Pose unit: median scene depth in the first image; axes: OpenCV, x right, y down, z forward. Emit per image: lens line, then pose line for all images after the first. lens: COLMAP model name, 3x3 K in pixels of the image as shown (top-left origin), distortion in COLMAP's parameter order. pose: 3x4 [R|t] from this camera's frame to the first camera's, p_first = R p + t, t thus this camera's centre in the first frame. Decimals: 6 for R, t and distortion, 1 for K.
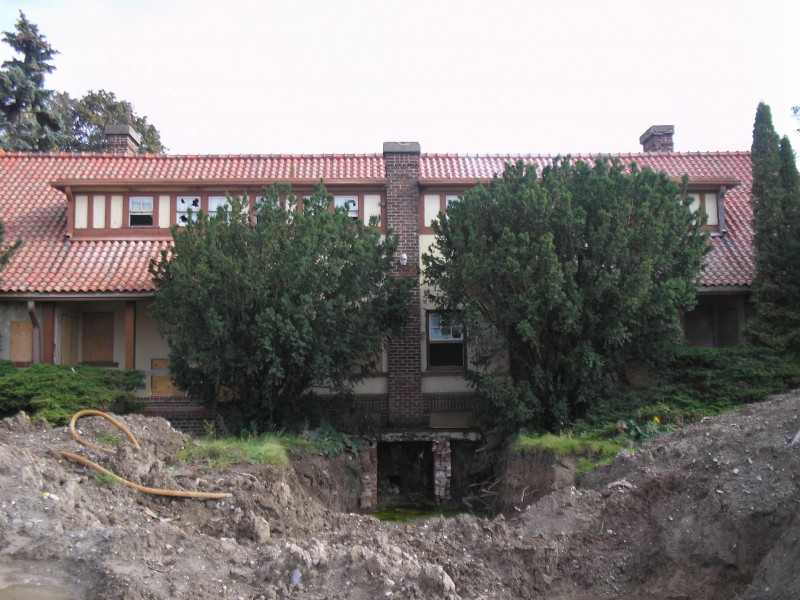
lens RADIAL K [[846.0, 0, 398.8], [0, 846.0, 315.4], [0, 0, 1]] dist [-0.062863, 0.008898]
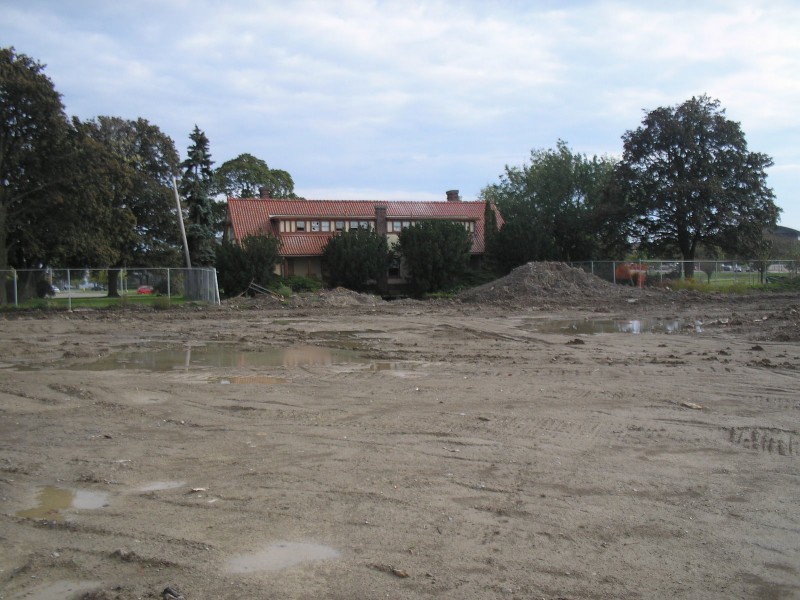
lens RADIAL K [[846.0, 0, 398.8], [0, 846.0, 315.4], [0, 0, 1]] dist [-0.062863, 0.008898]
pose [[0.953540, -0.021134, 0.300524, -0.904490], [-0.013368, 0.993586, 0.112289, -0.151977], [-0.300969, -0.111089, 0.947141, -2.091487]]
